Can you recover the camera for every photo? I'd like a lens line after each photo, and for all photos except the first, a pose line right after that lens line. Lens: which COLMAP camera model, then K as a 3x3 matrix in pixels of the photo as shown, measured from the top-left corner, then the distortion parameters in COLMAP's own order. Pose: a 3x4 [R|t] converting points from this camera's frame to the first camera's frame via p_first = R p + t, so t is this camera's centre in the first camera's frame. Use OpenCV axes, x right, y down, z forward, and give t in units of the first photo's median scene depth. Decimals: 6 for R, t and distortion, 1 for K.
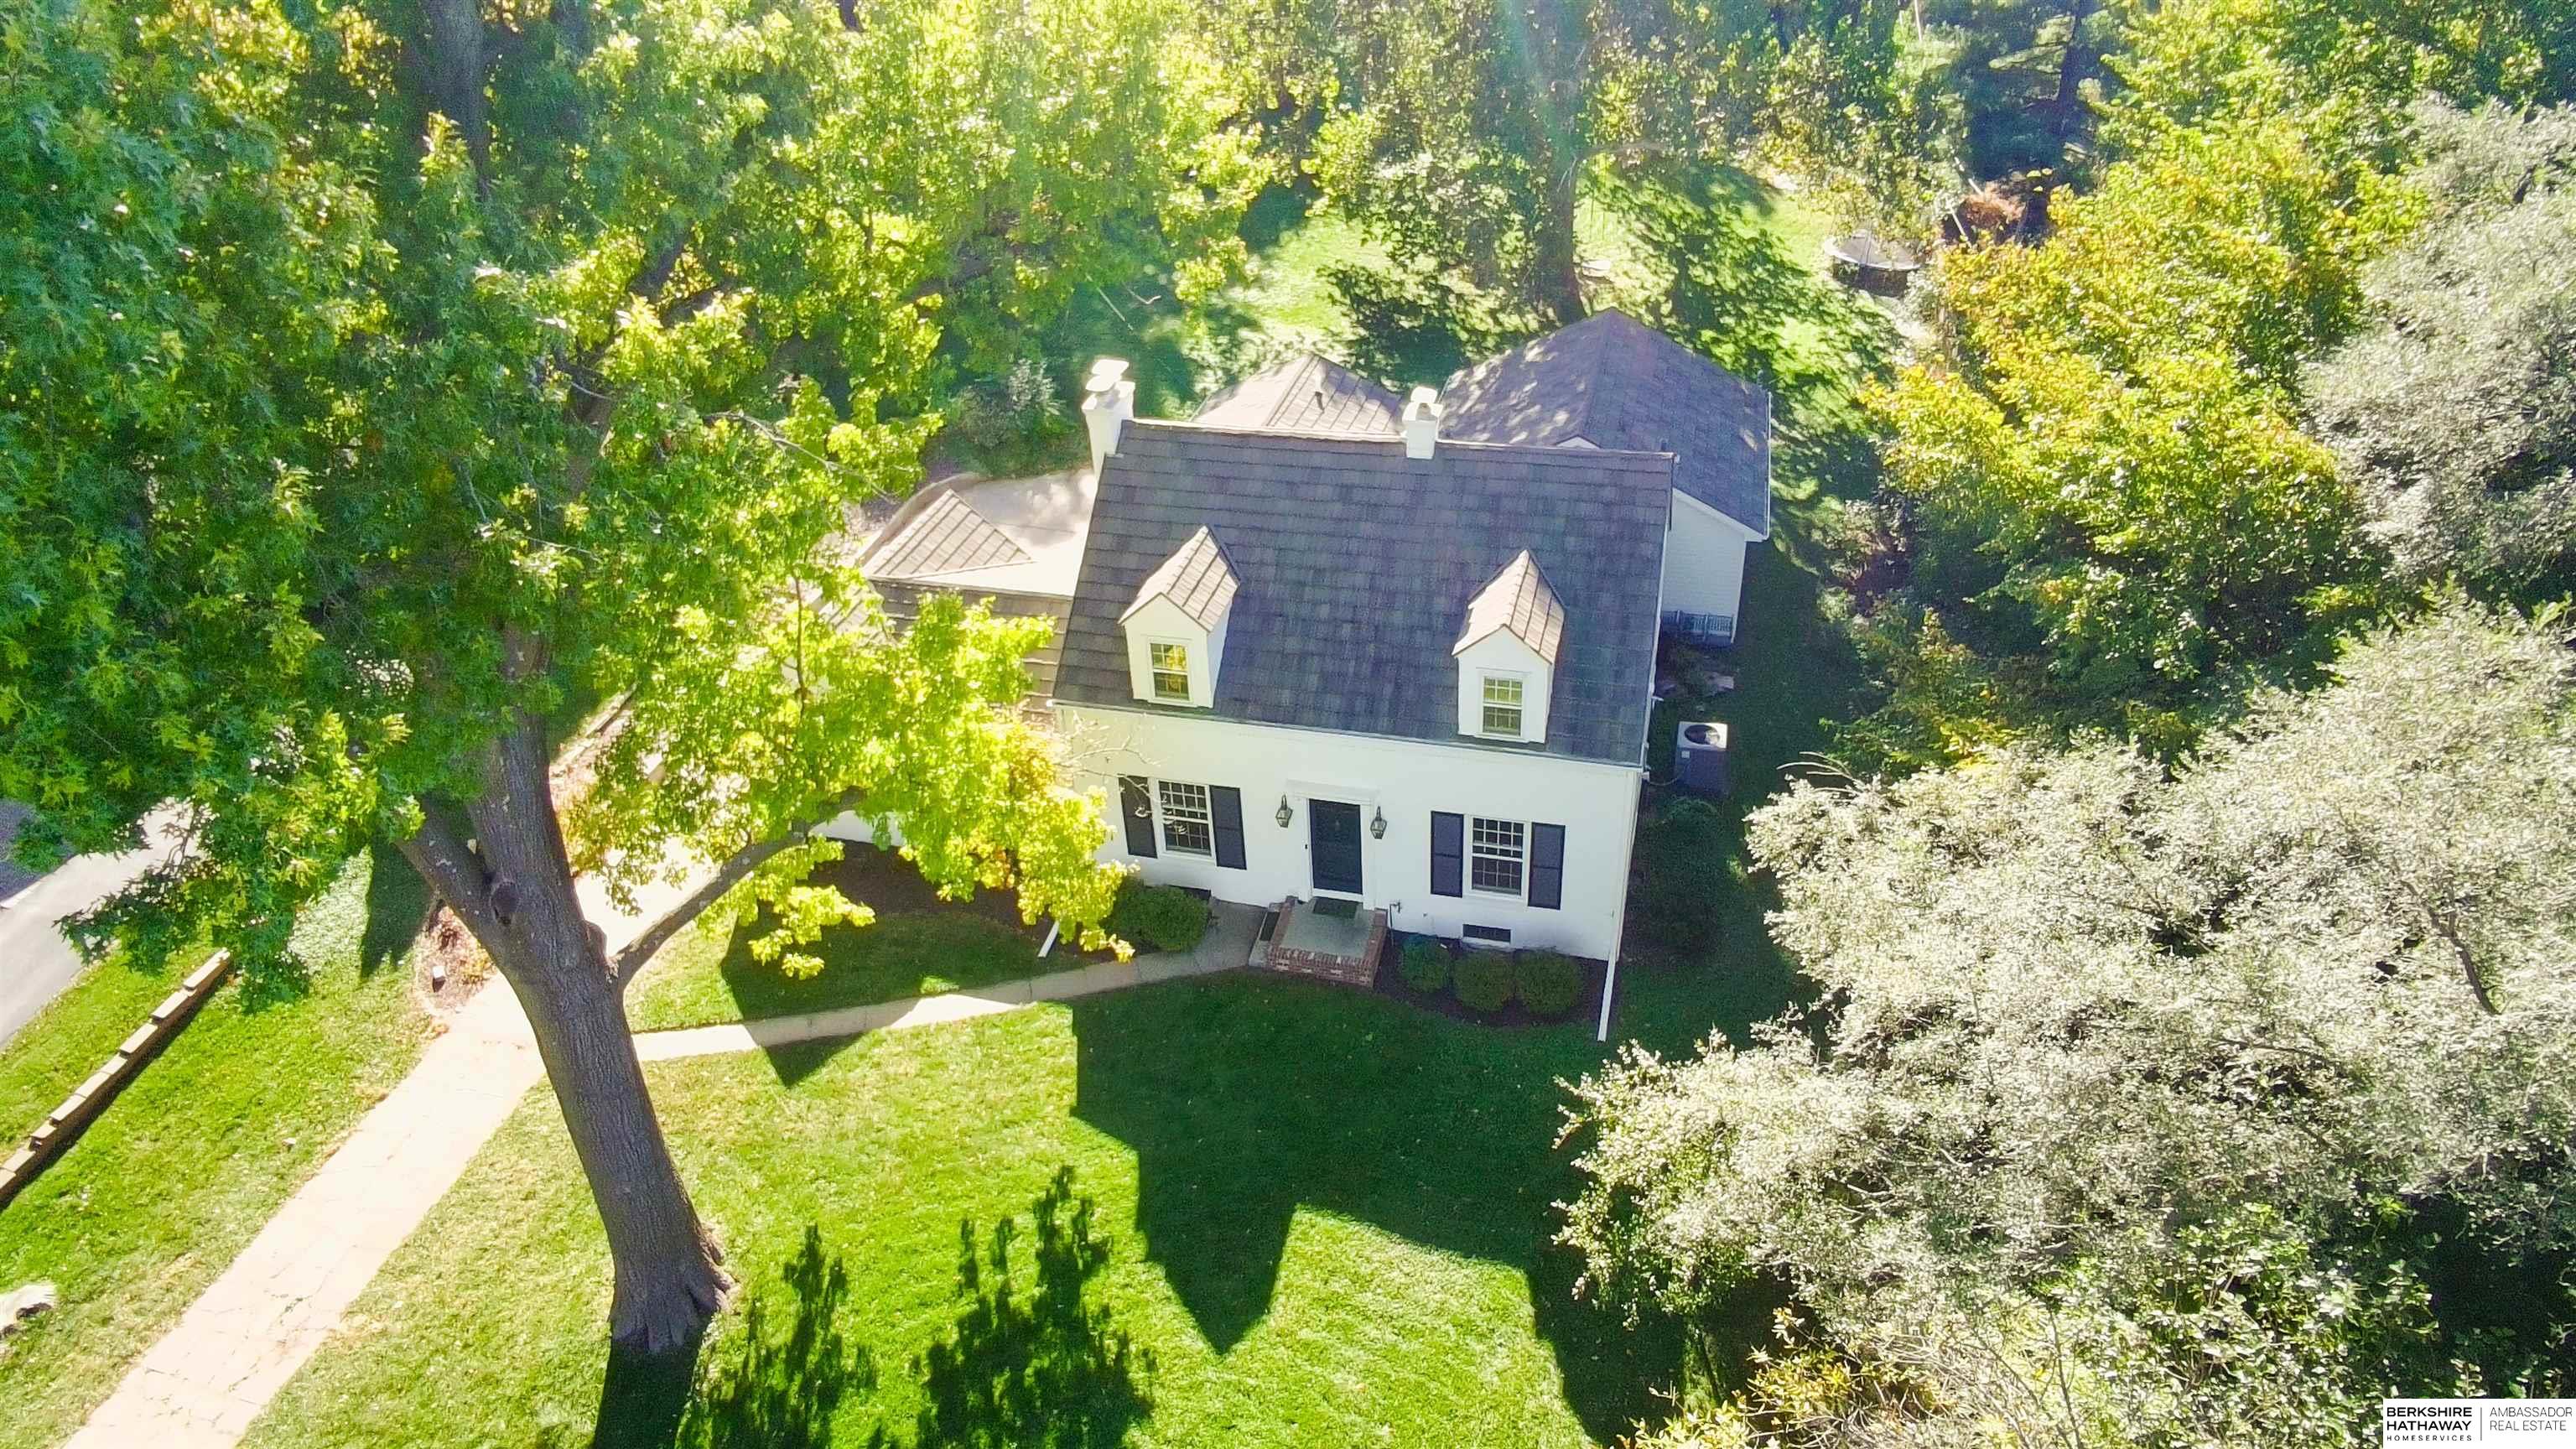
lens RADIAL K [[1609.9, 0, 1300.8], [0, 1609.9, 718.3], [0, 0, 1]] dist [-0.057275, 0.038081]
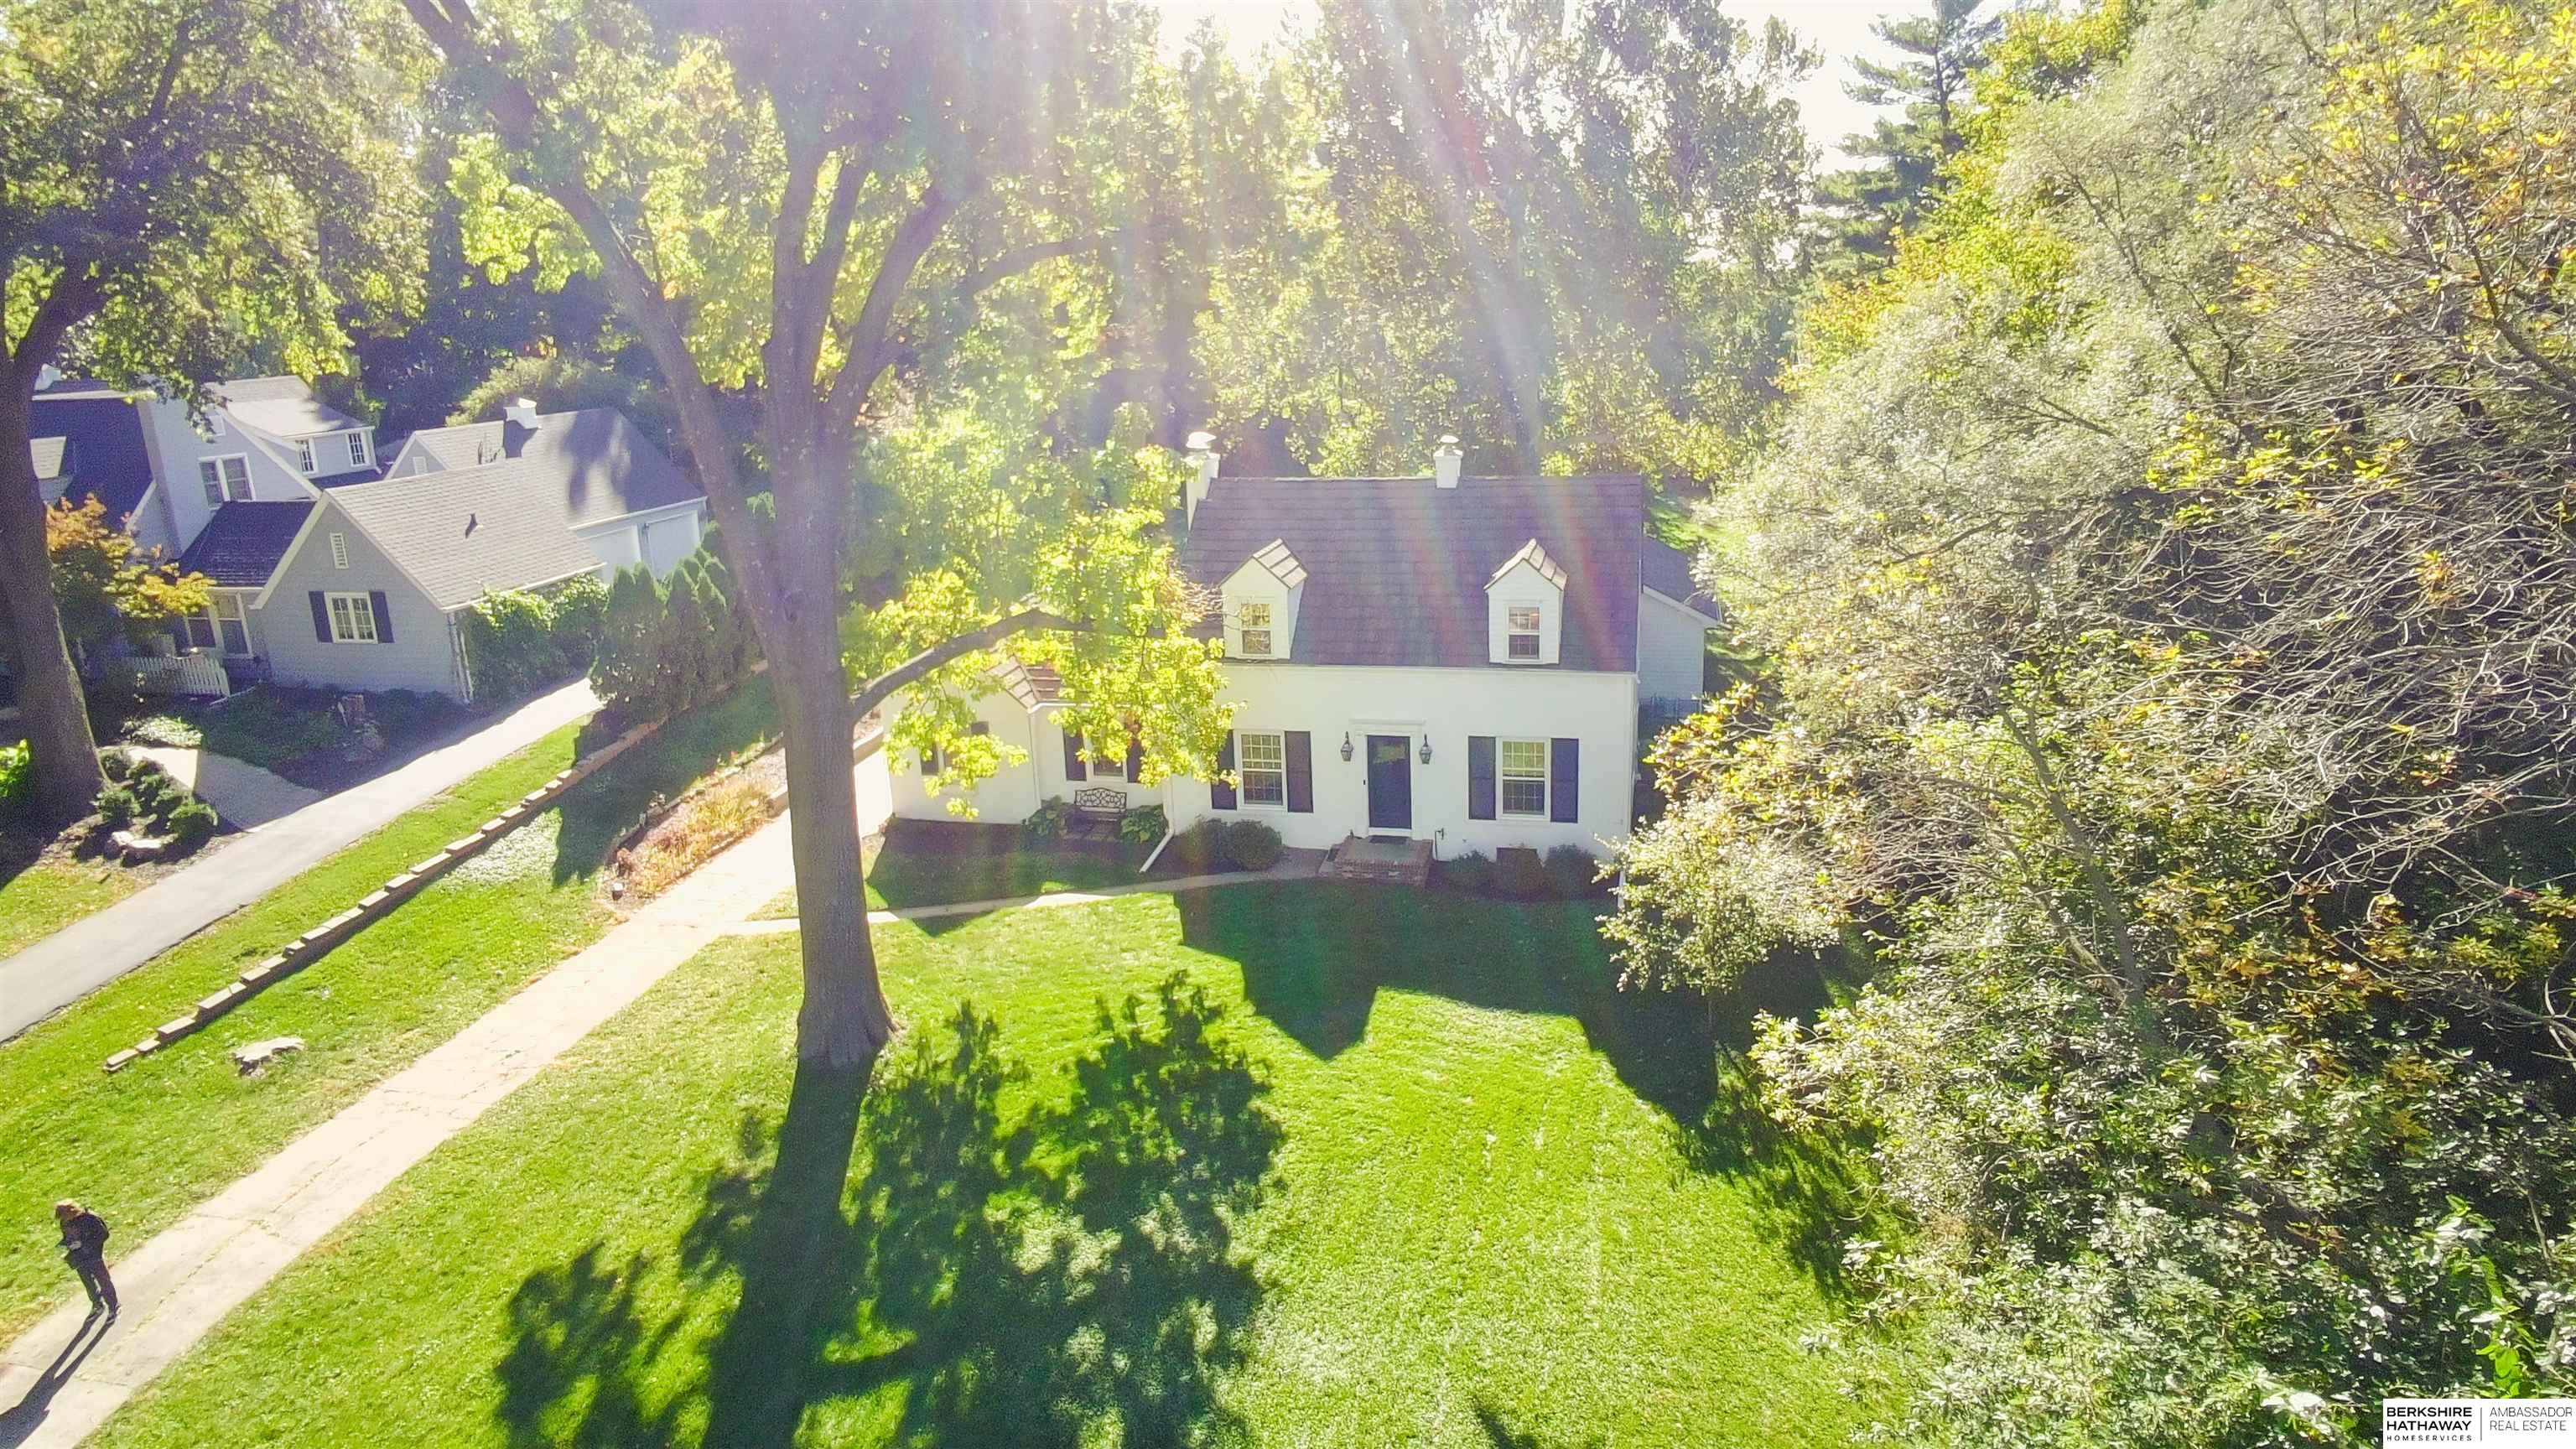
lens RADIAL K [[1595.4, 0, 1288.0], [0, 1595.4, 724.5], [0, 0, 1]] dist [-0.057625, 0.039956]
pose [[0.999637, 0.000245, 0.026935, -0.095069], [0.008546, 0.945417, -0.325750, 0.471554], [-0.025545, 0.325862, 0.945072, -0.156210]]
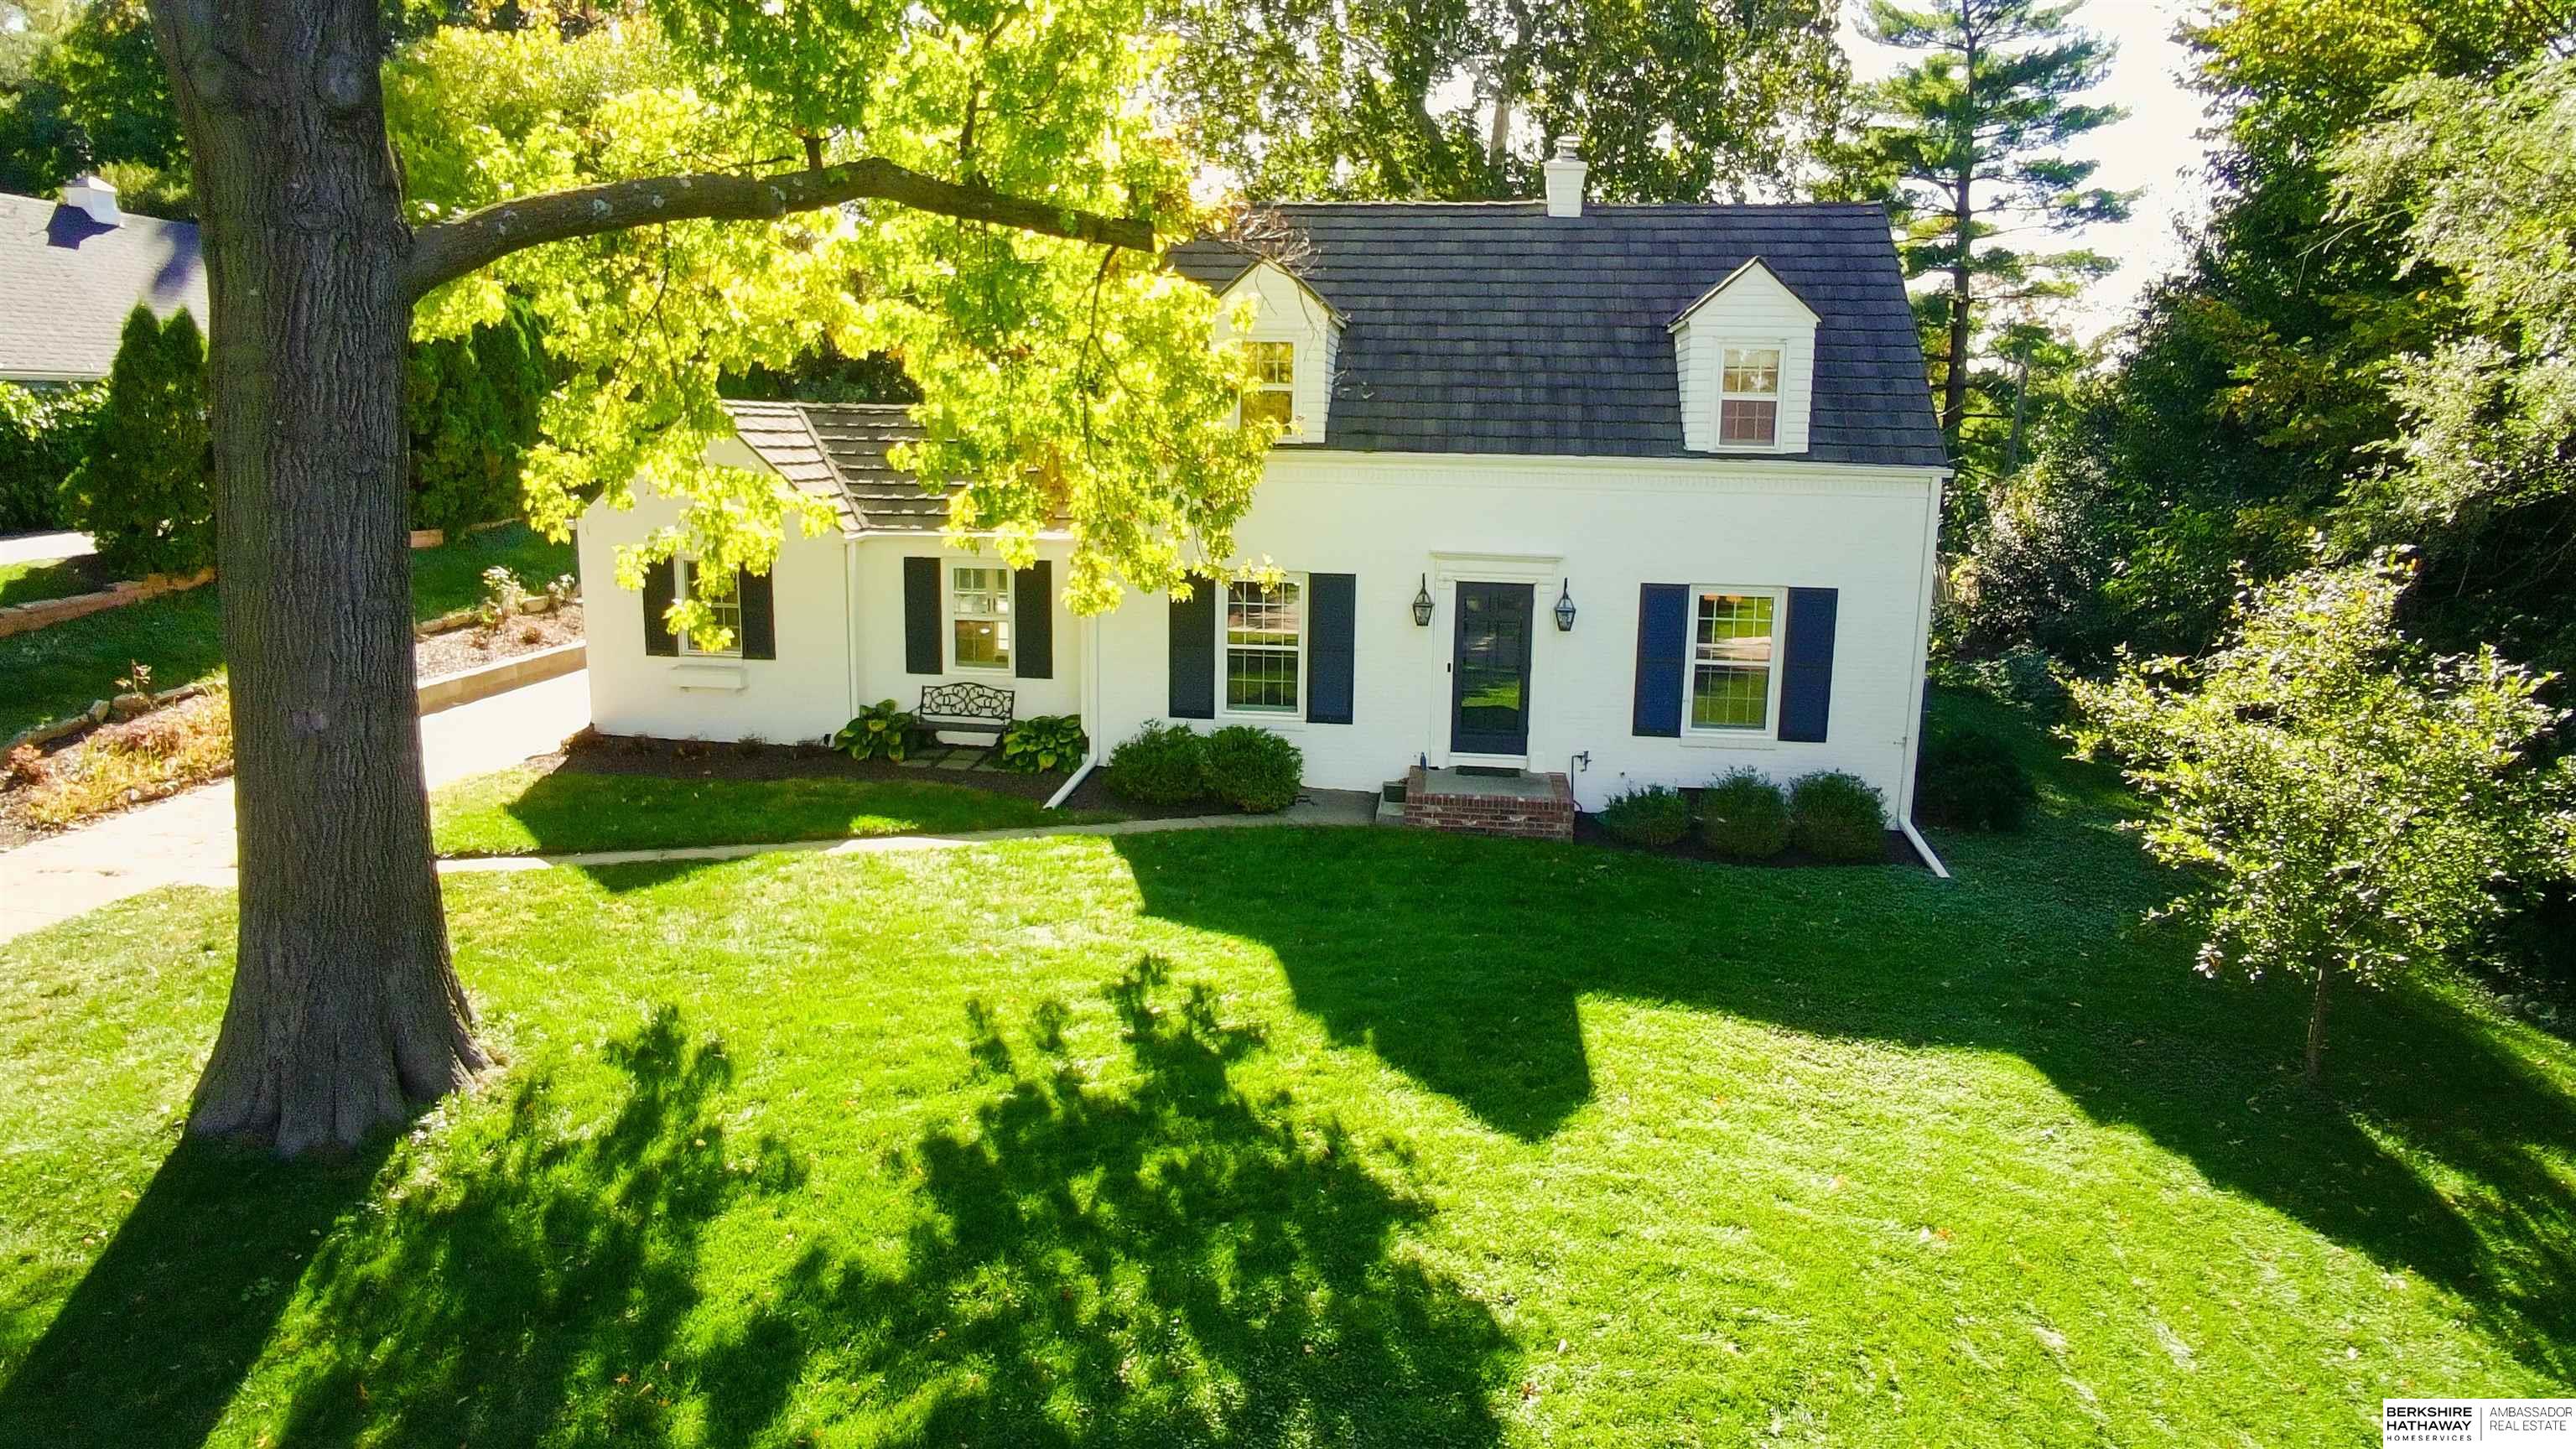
lens RADIAL K [[1609.9, 0, 1300.8], [0, 1609.9, 718.3], [0, 0, 1]] dist [-0.057275, 0.038081]
pose [[0.989638, 0.036459, 0.138878, -0.168068], [0.023643, 0.912644, -0.408072, 0.413094], [-0.141624, 0.407127, 0.902325, 0.448530]]
